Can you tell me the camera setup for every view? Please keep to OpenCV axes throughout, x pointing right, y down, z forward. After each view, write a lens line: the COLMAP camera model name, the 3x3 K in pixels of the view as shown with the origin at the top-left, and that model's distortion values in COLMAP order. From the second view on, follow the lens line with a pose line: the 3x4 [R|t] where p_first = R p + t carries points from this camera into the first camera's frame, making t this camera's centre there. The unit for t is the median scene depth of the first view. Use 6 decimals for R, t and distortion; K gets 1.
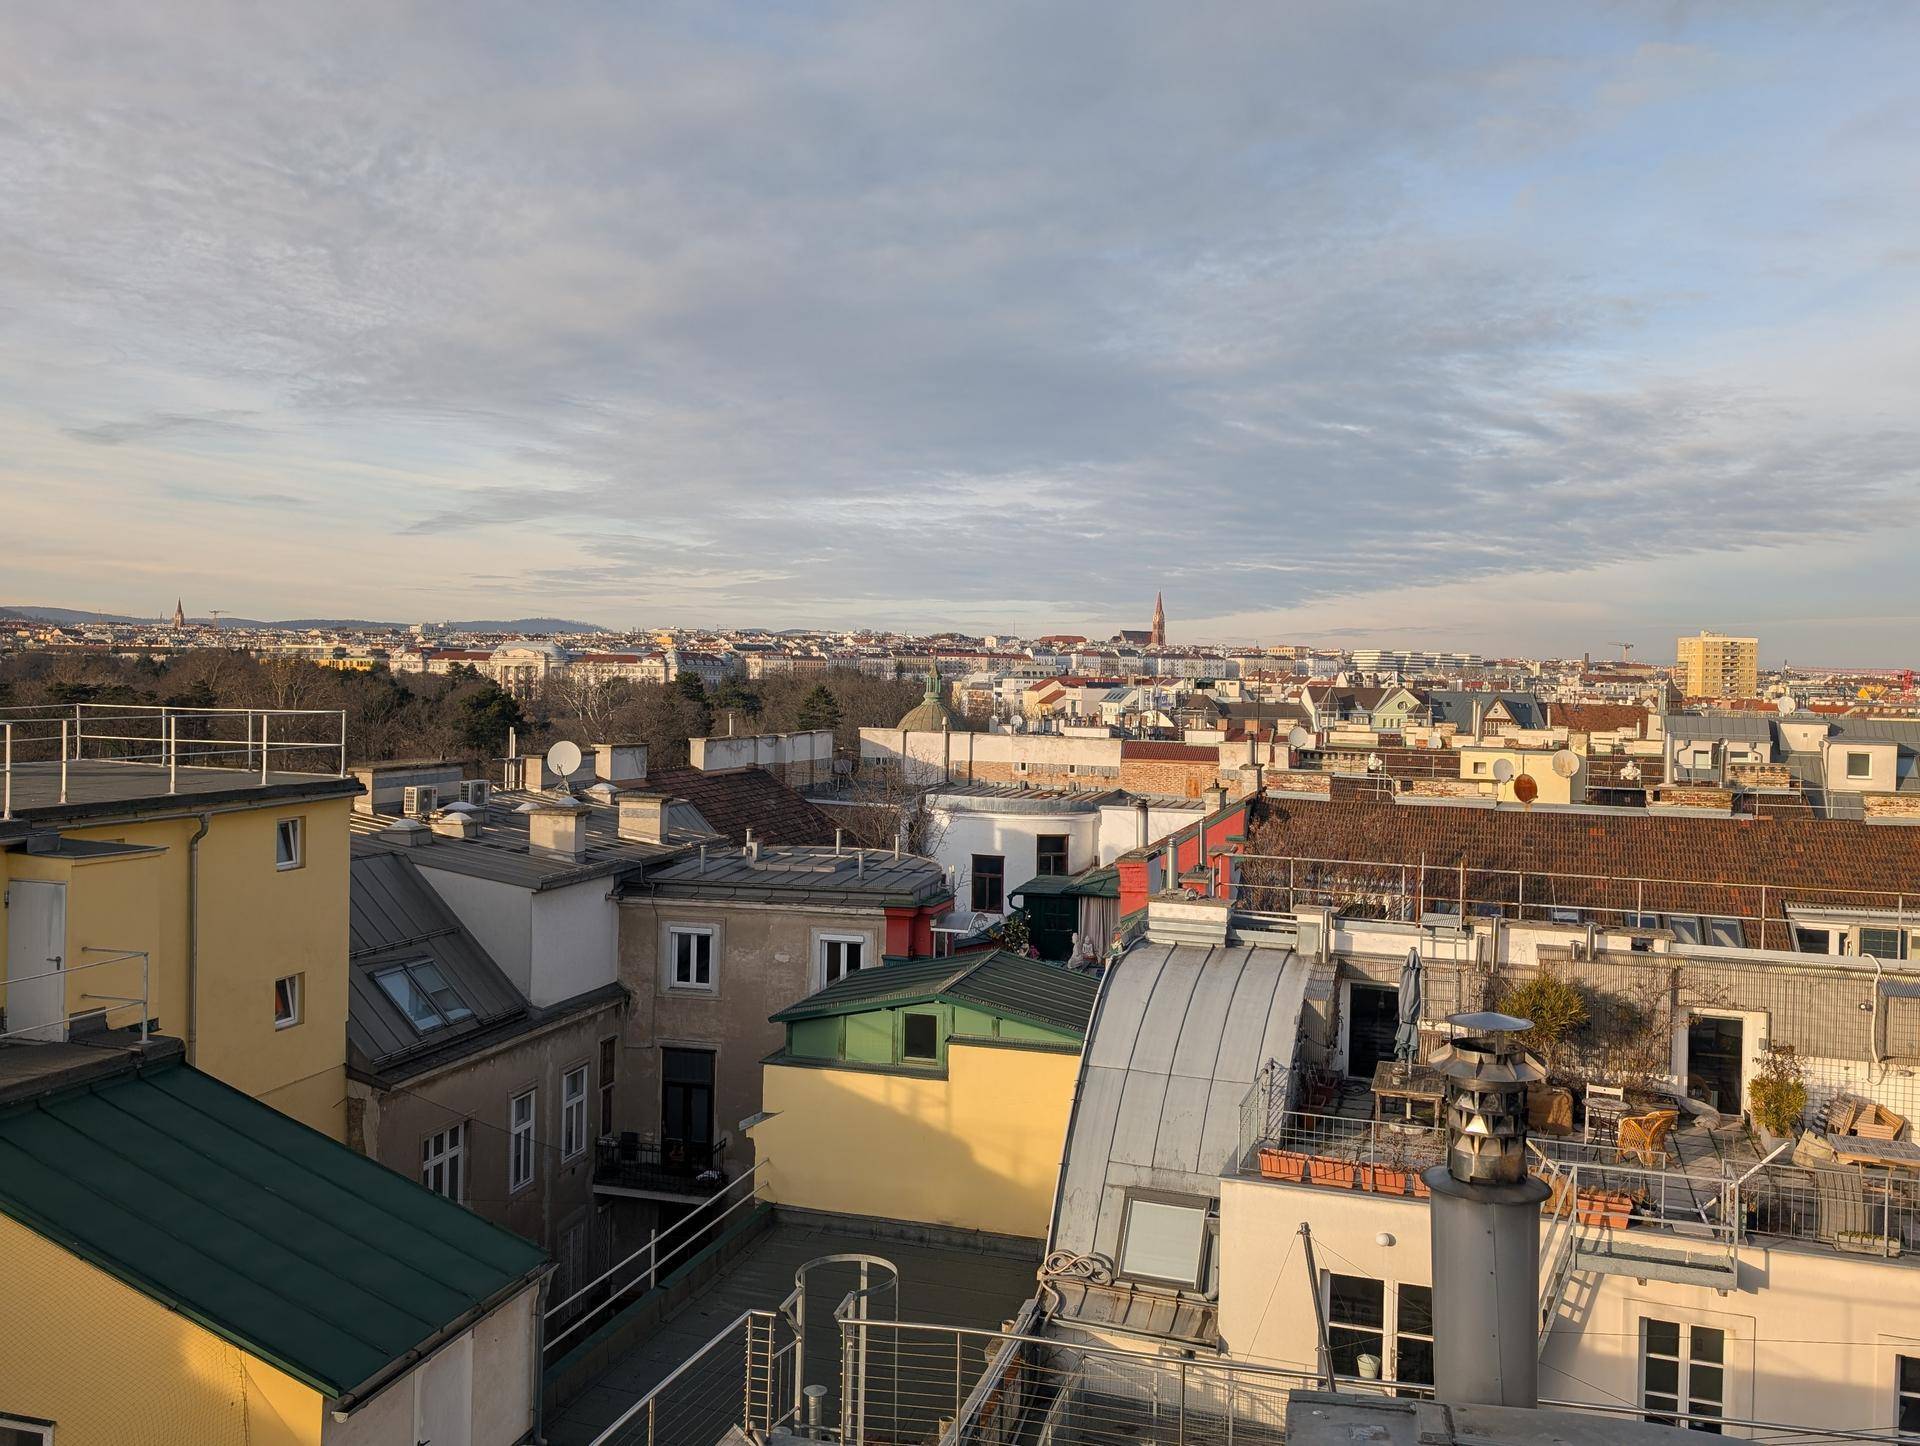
lens RADIAL K [[1541.7, 0, 958.9], [0, 1541.7, 720.8], [0, 0, 1]] dist [0.029223, -0.021832]
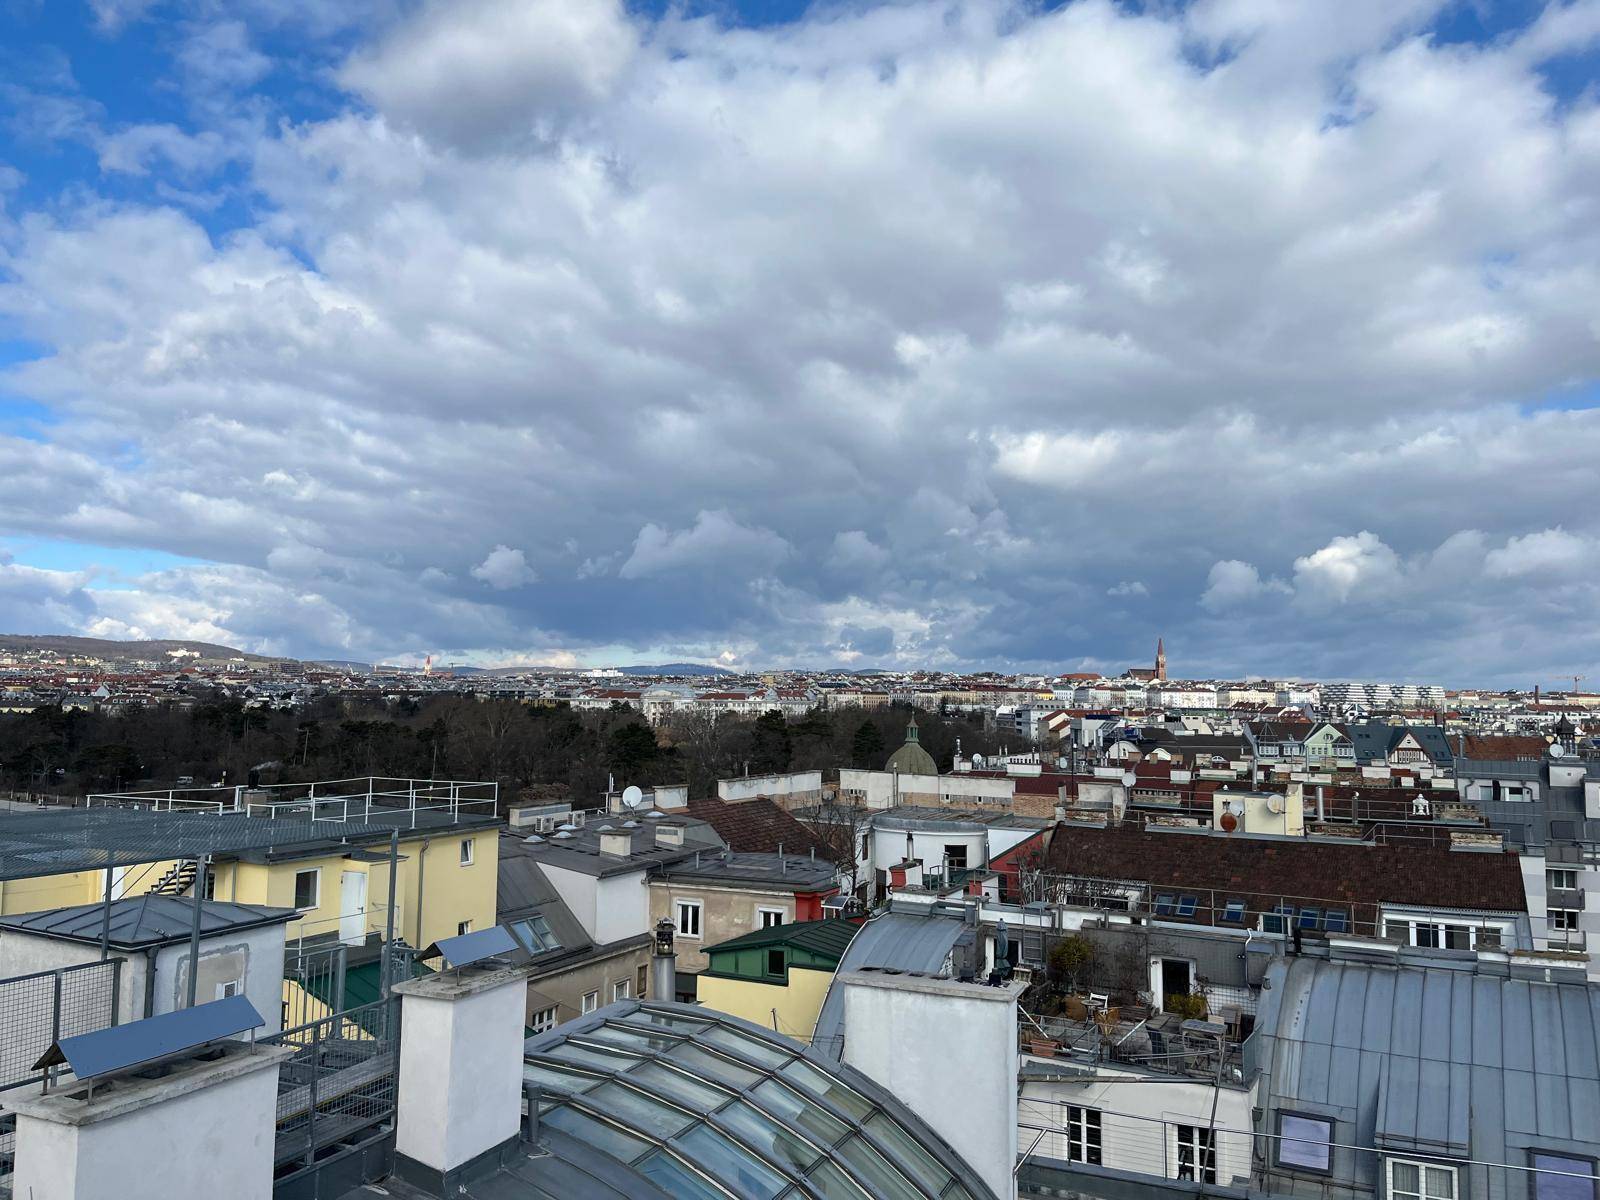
lens RADIAL K [[1200.1, 0, 777.3], [0, 1200.1, 603.0], [0, 0, 1]] dist [0.064183, -0.091438]
pose [[0.983030, -0.021721, -0.182155, 0.179229], [0.000867, 0.993504, -0.113790, -0.045040], [0.183443, 0.111702, 0.976663, -0.345258]]
